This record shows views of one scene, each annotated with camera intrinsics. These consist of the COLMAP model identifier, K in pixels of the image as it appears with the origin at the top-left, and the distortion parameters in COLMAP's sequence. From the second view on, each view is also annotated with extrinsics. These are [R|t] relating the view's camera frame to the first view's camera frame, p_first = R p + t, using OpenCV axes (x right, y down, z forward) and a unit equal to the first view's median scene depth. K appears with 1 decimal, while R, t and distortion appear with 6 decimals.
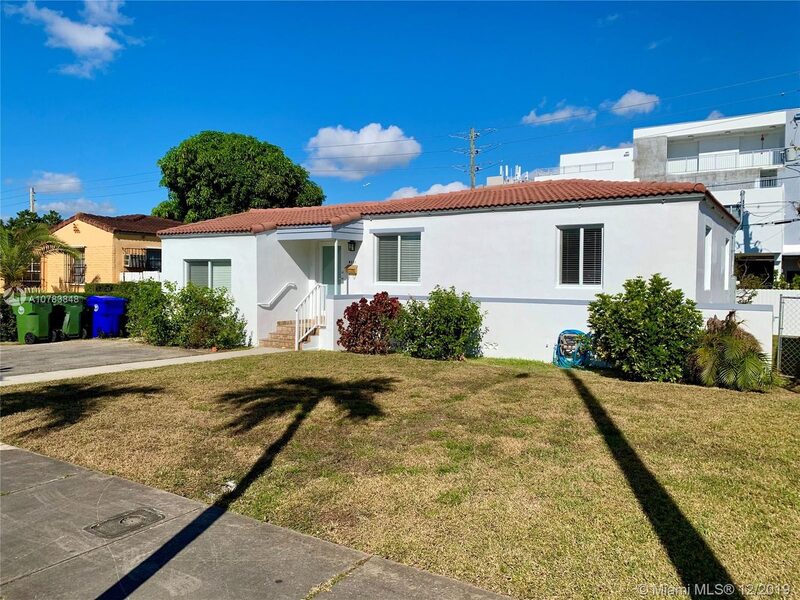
lens RADIAL K [[613.8, 0, 404.5], [0, 613.8, 299.3], [0, 0, 1]] dist [-0.006964, -0.005036]
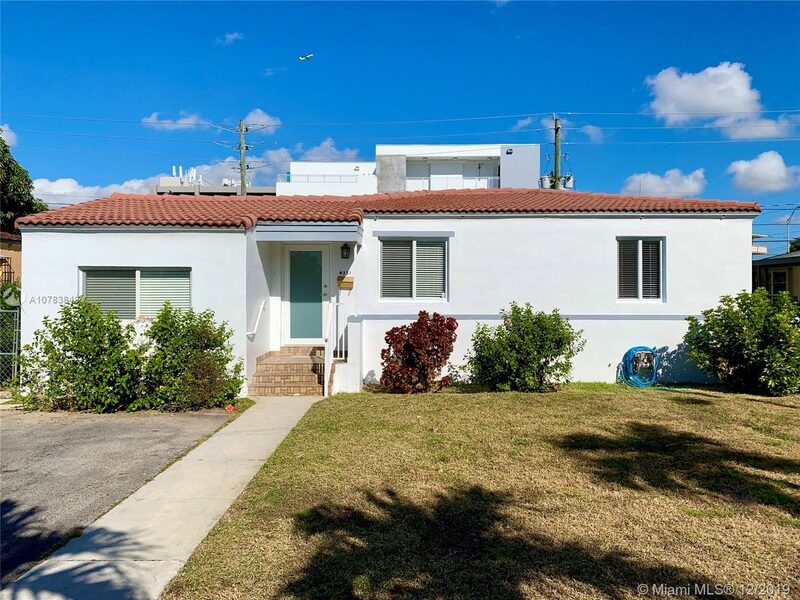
lens RADIAL K [[613.8, 0, 399.5], [0, 613.8, 298.9], [0, 0, 1]] dist [-0.006964, -0.005036]
pose [[0.838377, -0.015029, 0.544883, -0.453901], [0.024903, 0.999632, -0.010745, -0.018811], [-0.544521, 0.022578, 0.838443, 0.330025]]
